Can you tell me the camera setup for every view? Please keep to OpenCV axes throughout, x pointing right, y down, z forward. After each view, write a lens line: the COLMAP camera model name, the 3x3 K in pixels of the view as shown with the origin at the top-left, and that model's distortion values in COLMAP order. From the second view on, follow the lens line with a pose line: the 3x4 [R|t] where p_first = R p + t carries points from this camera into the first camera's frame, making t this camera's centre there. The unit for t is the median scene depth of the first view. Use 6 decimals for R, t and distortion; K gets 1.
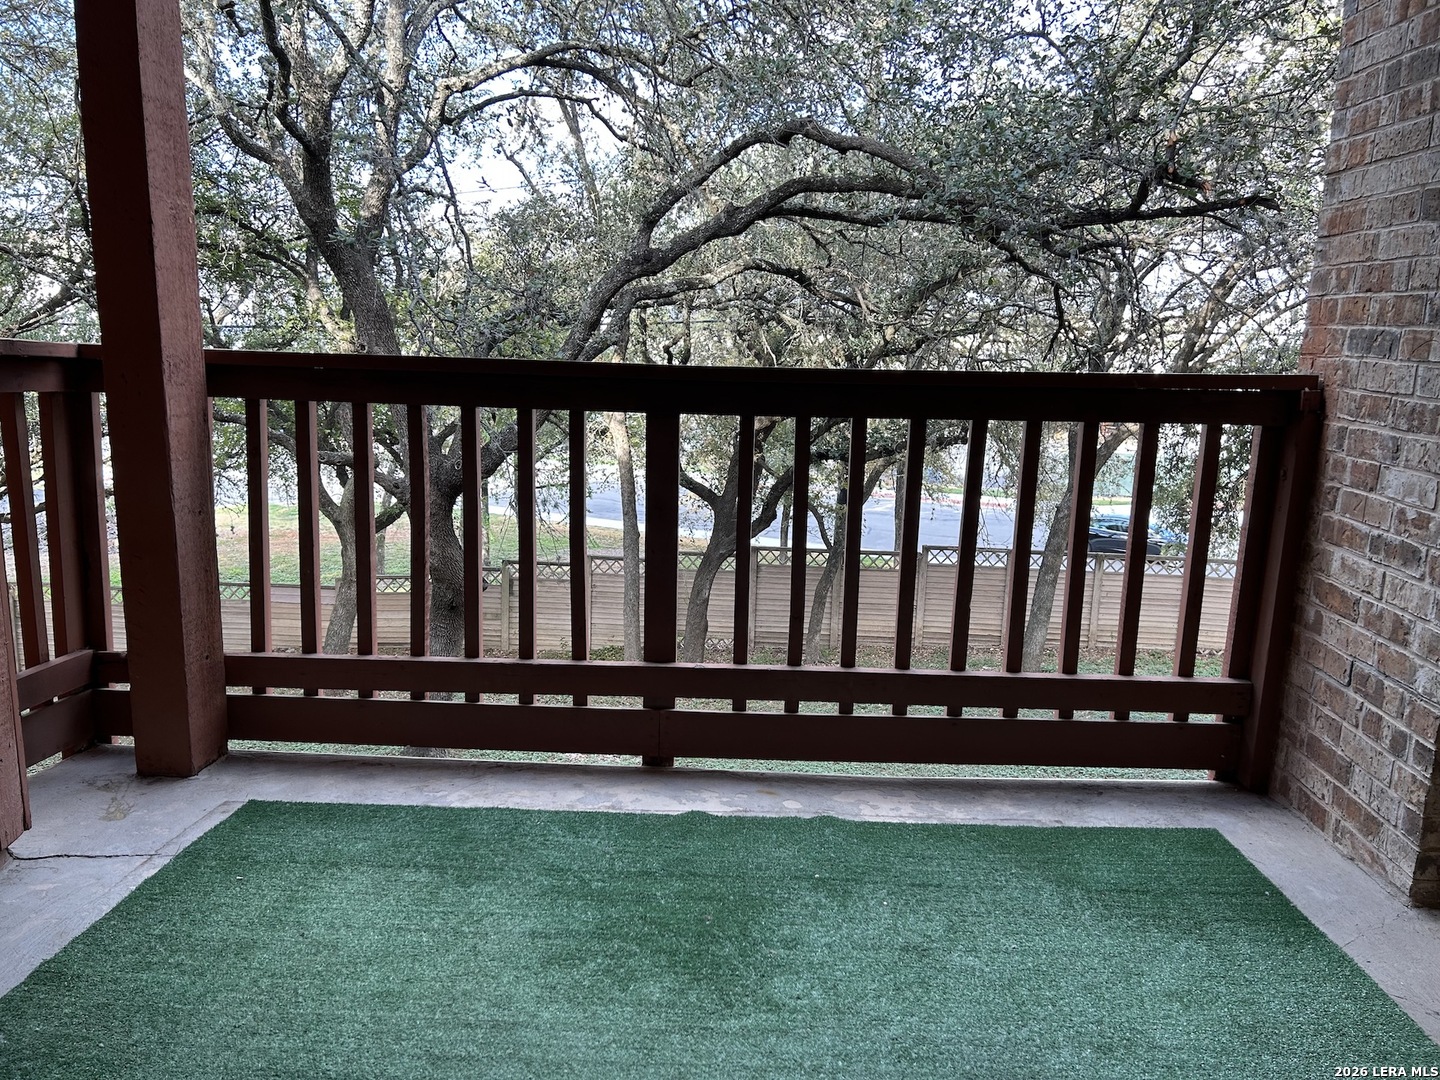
lens RADIAL K [[1080.0, 0, 727.7], [0, 1080.0, 552.8], [0, 0, 1]] dist [0.068987, -0.077879]
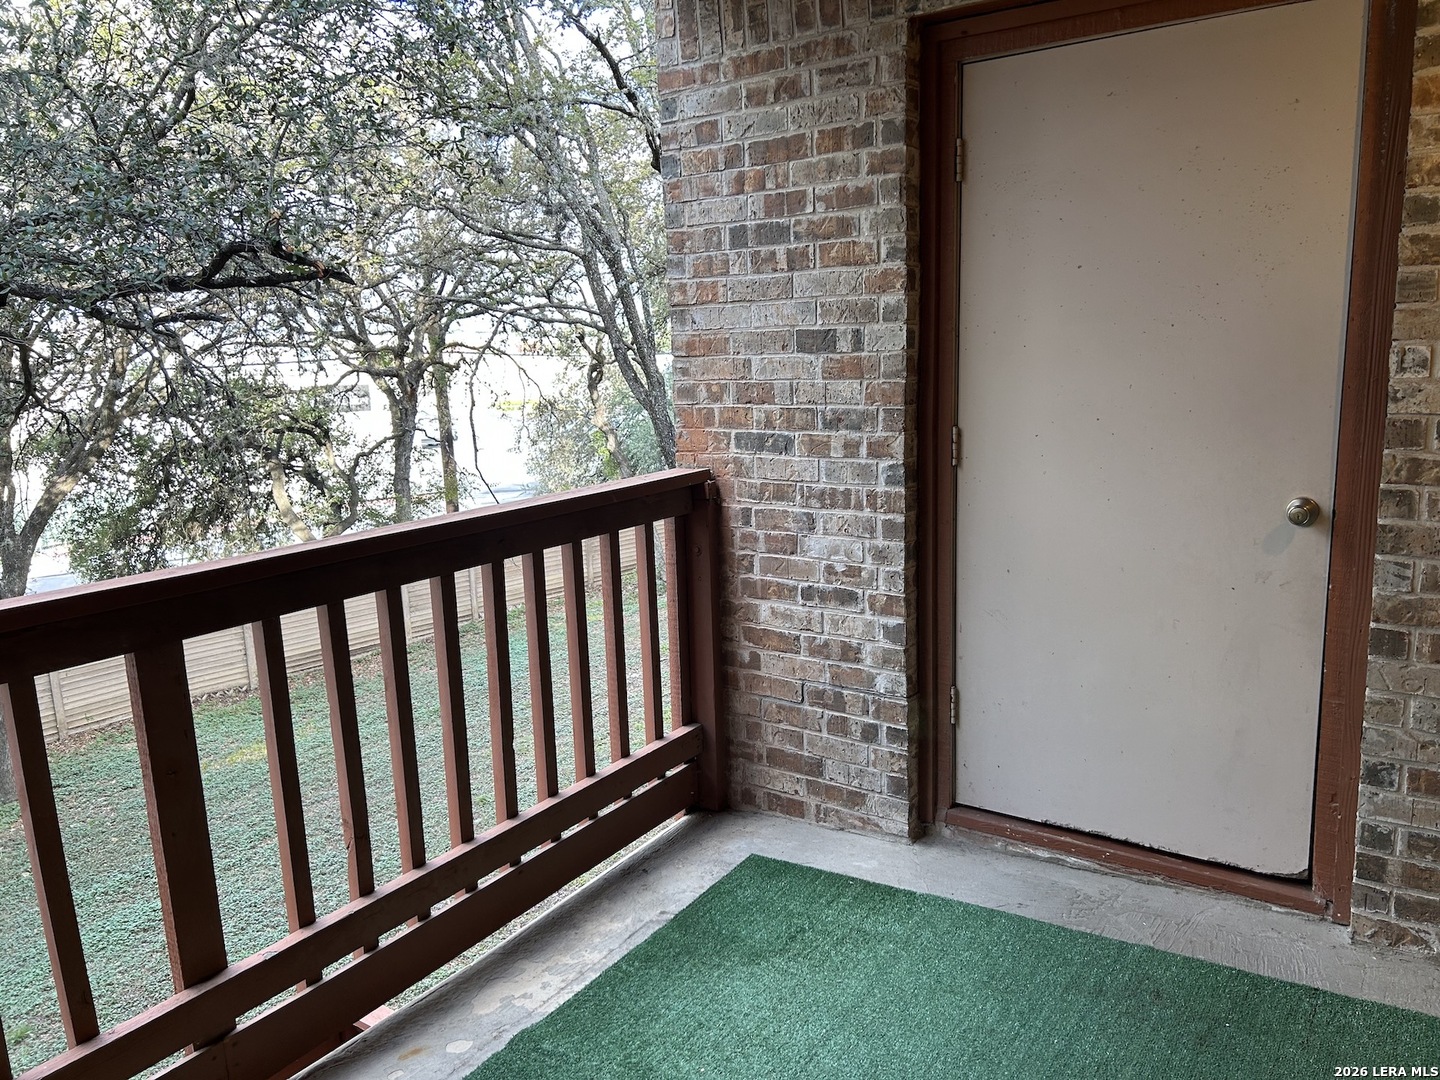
lens RADIAL K [[1080.0, 0, 725.4], [0, 1080.0, 540.5], [0, 0, 1]] dist [0.068987, -0.077879]
pose [[0.534305, -0.199665, 0.821372, -0.499617], [0.222212, 0.970703, 0.091417, -0.204071], [-0.815562, 0.133674, 0.563019, 0.332080]]
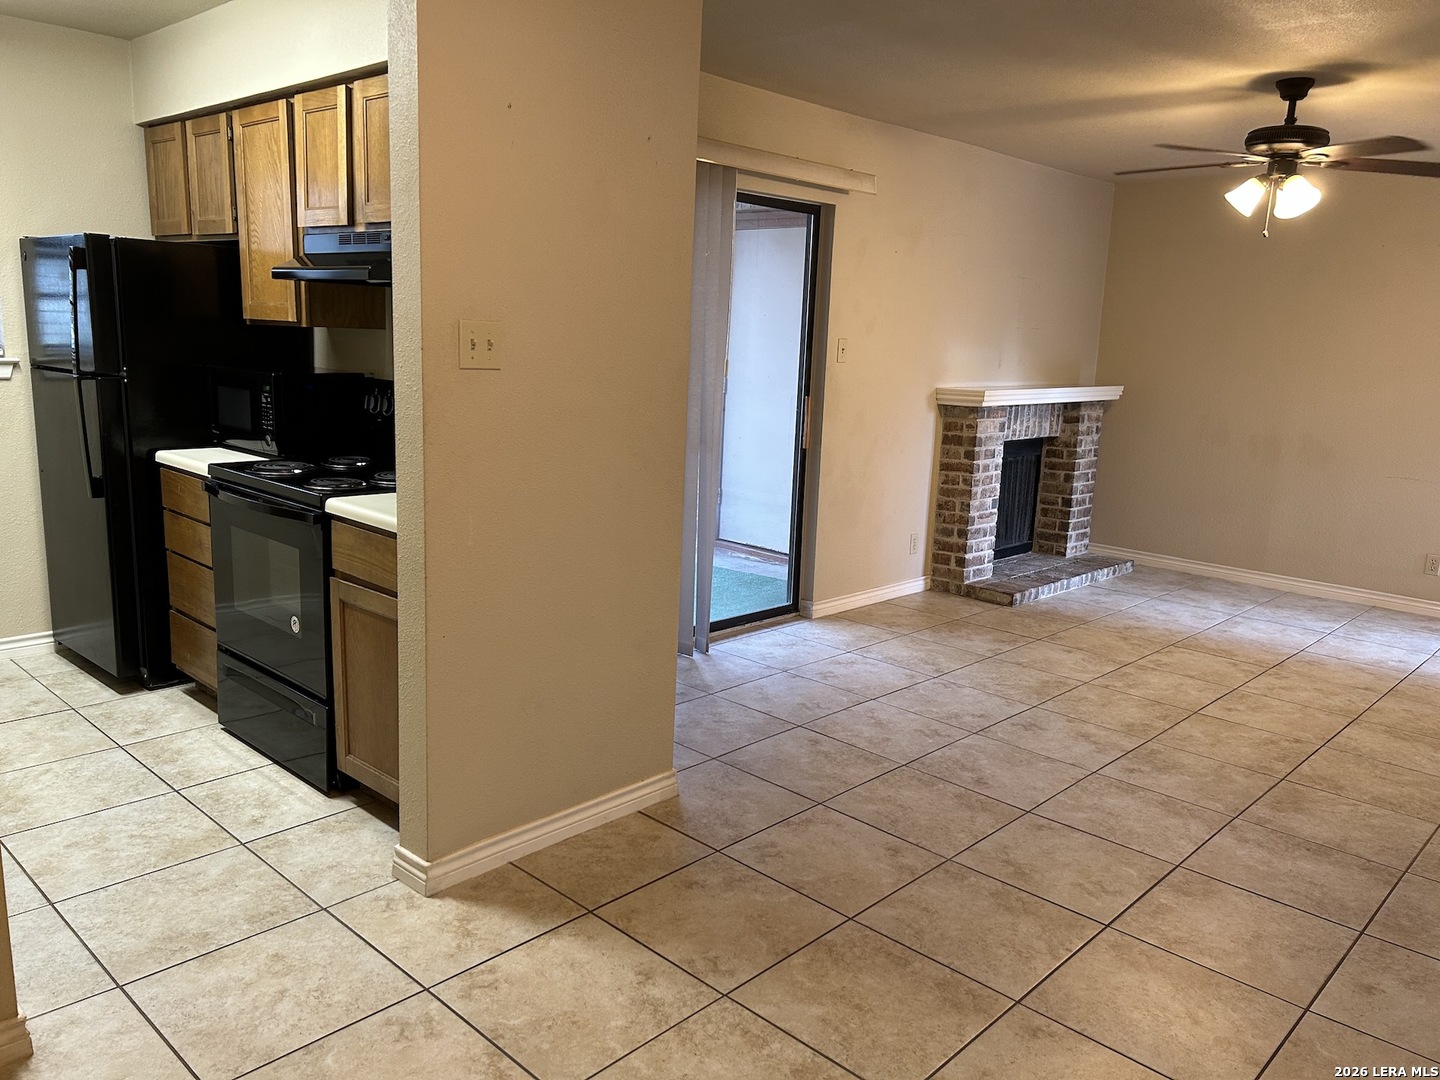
lens RADIAL K [[1080.0, 0, 723.9], [0, 1080.0, 535.7], [0, 0, 1]] dist [0.068987, -0.077879]
pose [[0.666899, -0.141256, 0.731636, -1.498500], [0.132579, 0.988695, 0.070037, 0.053394], [-0.733258, 0.050292, 0.678088, -1.113222]]
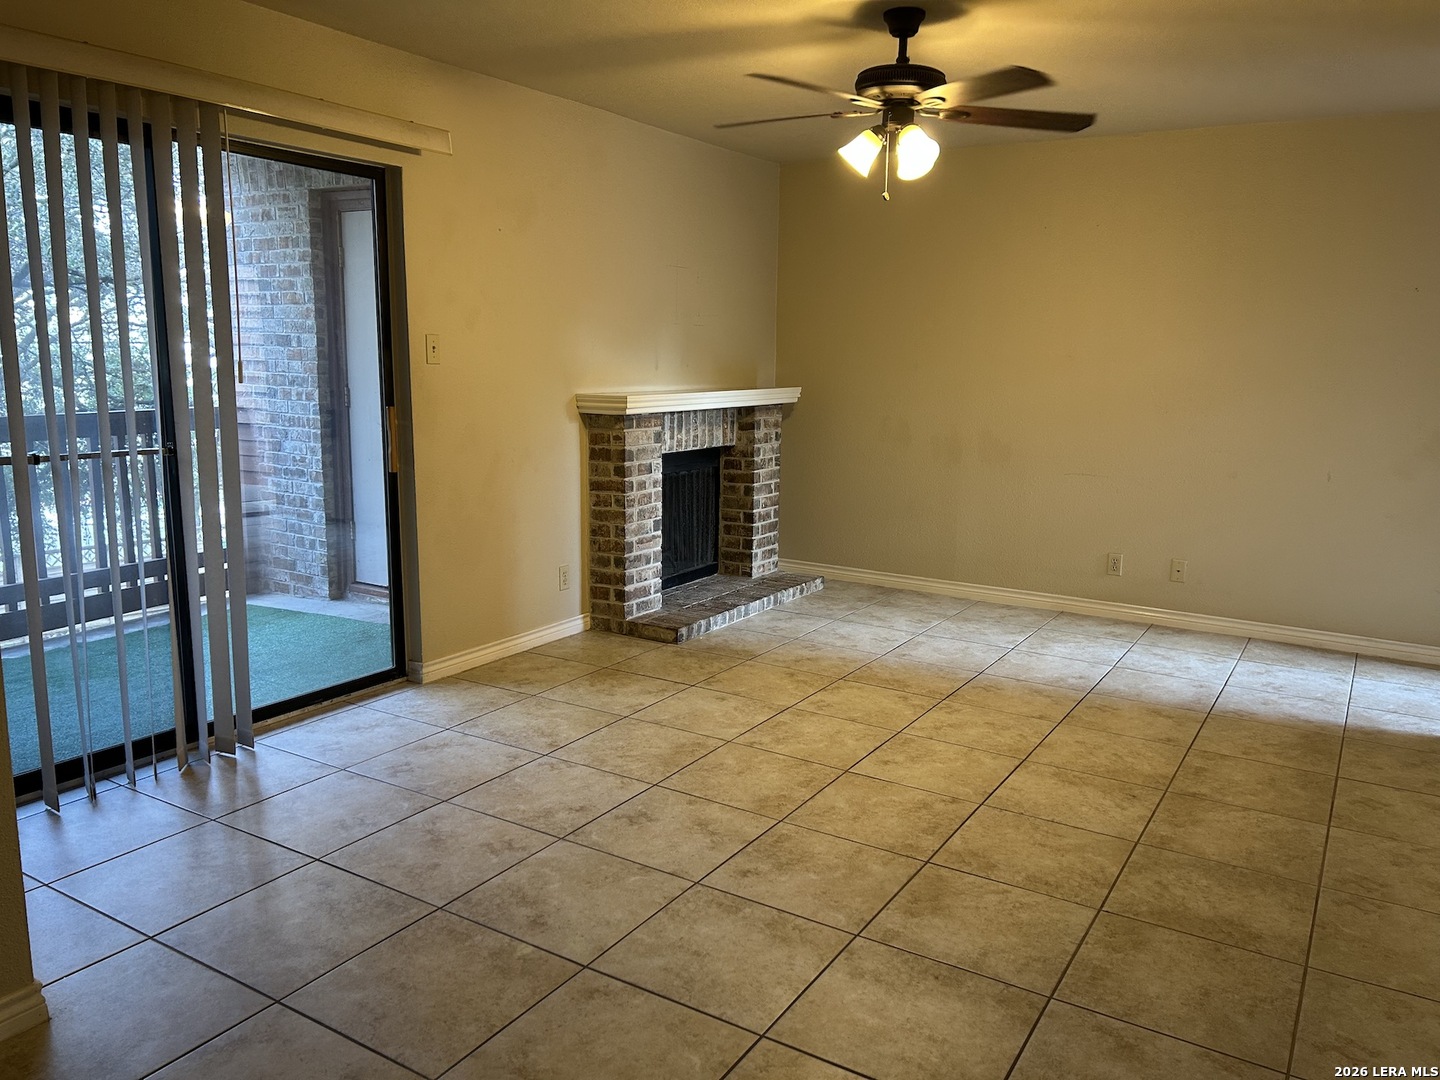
lens RADIAL K [[1080.0, 0, 718.7], [0, 1080.0, 540.2], [0, 0, 1]] dist [0.068987, -0.077879]
pose [[0.505200, -0.171418, 0.845807, -1.027854], [0.177260, 0.979789, 0.092694, 0.087849], [-0.844602, 0.103099, 0.525375, -1.115338]]
